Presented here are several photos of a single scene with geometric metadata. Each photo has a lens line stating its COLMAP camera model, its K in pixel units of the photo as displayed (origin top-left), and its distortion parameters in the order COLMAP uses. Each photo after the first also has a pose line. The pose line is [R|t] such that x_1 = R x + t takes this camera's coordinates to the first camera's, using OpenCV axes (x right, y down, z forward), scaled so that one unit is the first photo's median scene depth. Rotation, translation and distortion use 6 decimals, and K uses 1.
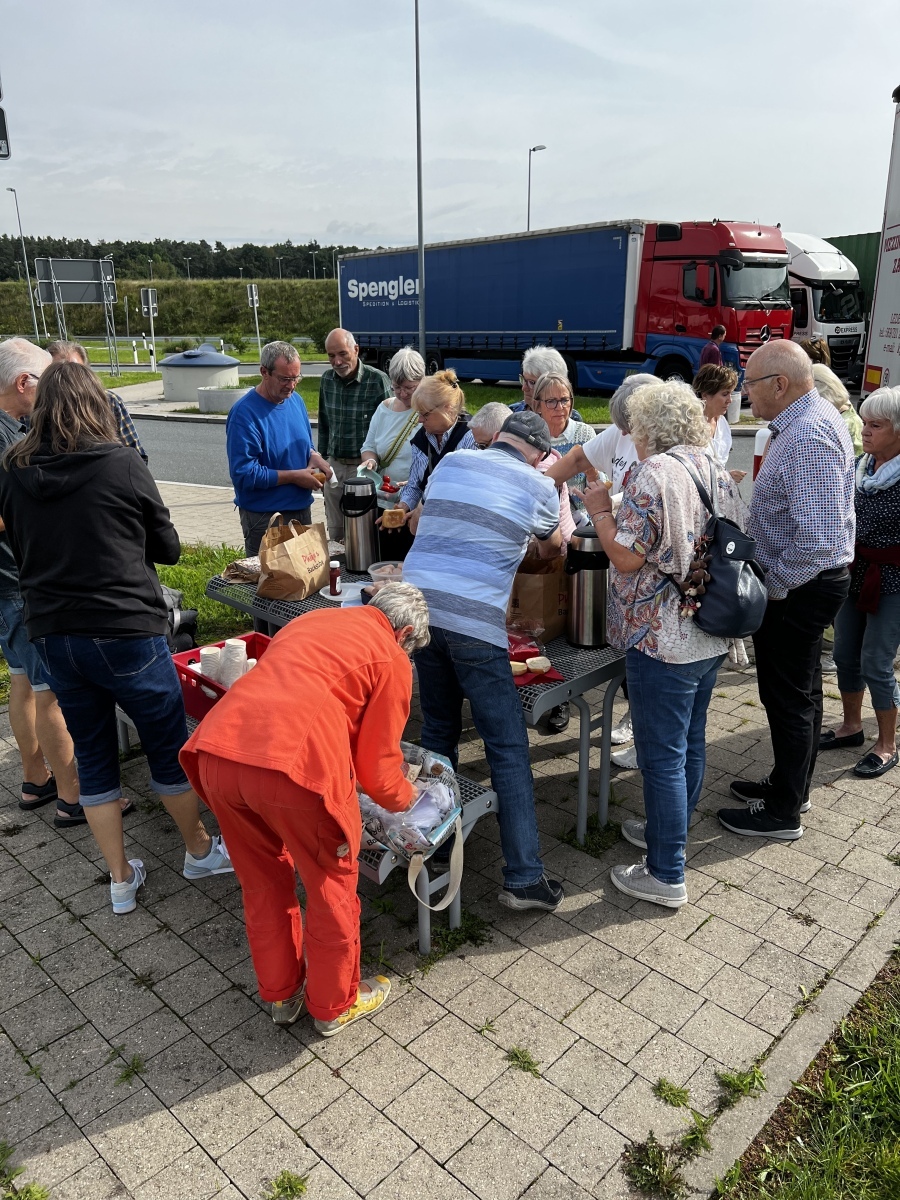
lens RADIAL K [[910.0, 0, 437.1], [0, 910.0, 600.8], [0, 0, 1]] dist [0.060324, -0.072094]
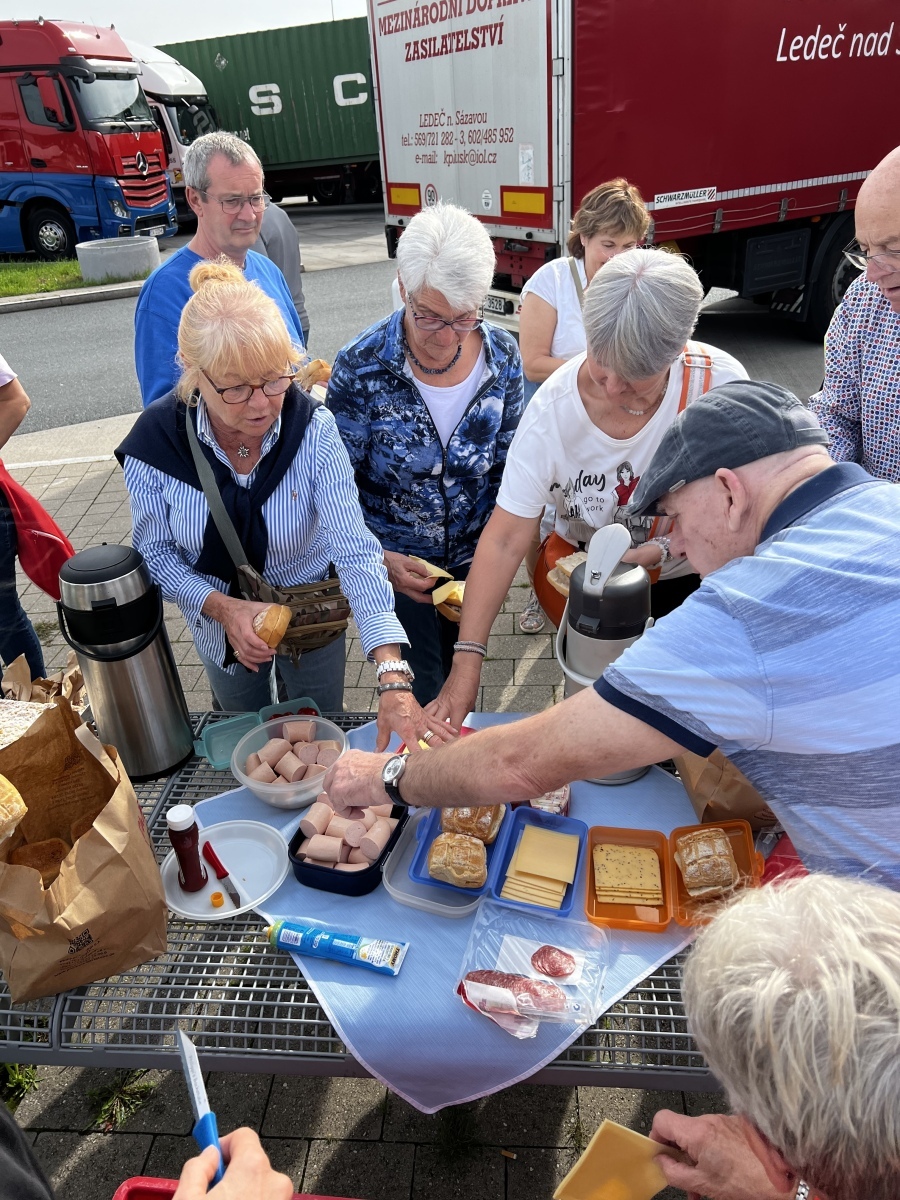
lens RADIAL K [[910.0, 0, 437.1], [0, 910.0, 600.8], [0, 0, 1]] dist [0.060324, -0.072094]
pose [[0.760993, -0.338664, 0.553351, -0.045674], [0.248958, 0.940077, 0.232972, -0.038260], [-0.599091, -0.039528, 0.799705, 0.133285]]
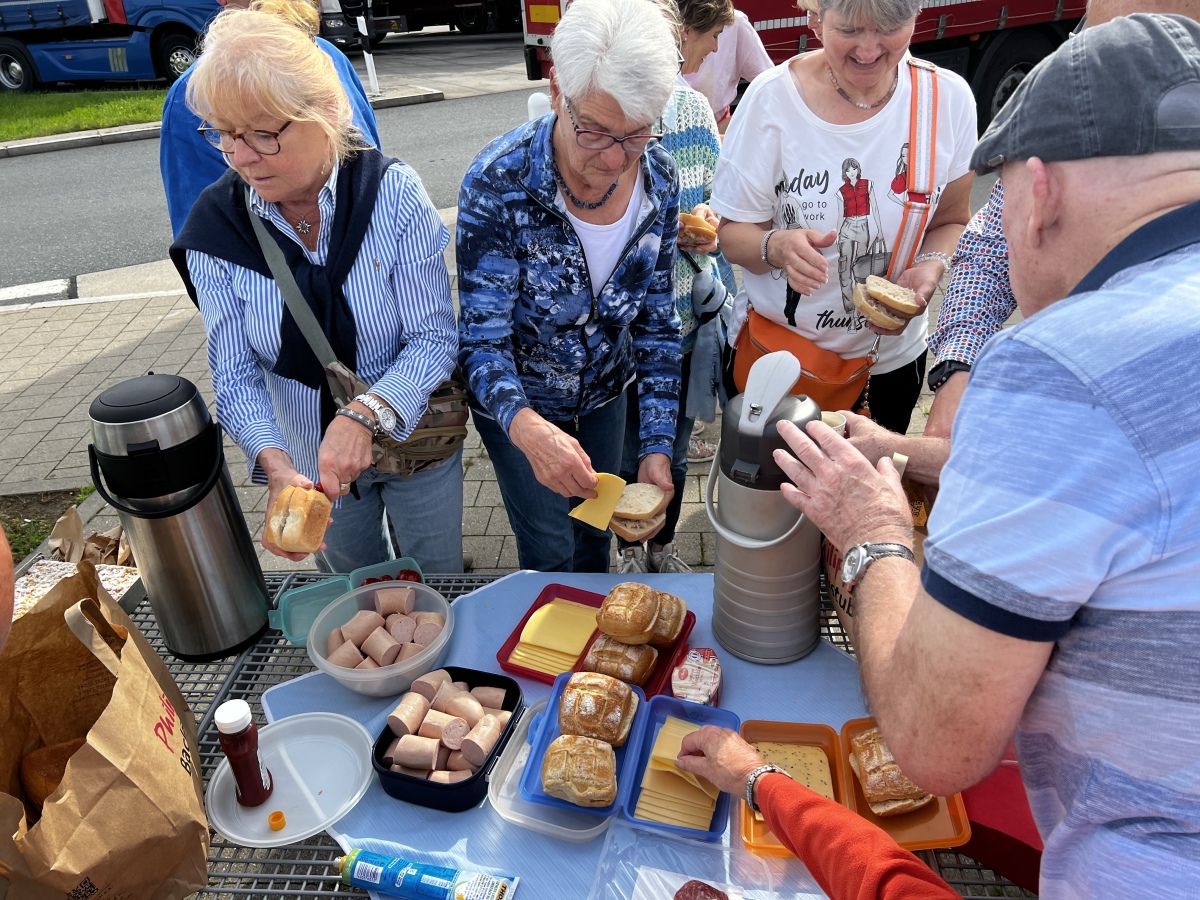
lens RADIAL K [[910.0, 0, 600.0], [0, 910.0, 450.0], [0, 0, 1]] dist [0.060324, -0.072094]
pose [[0.750537, -0.347701, 0.561959, -0.035567], [0.247046, 0.936357, 0.249406, -0.034496], [-0.612913, -0.048359, 0.788669, 0.144493]]
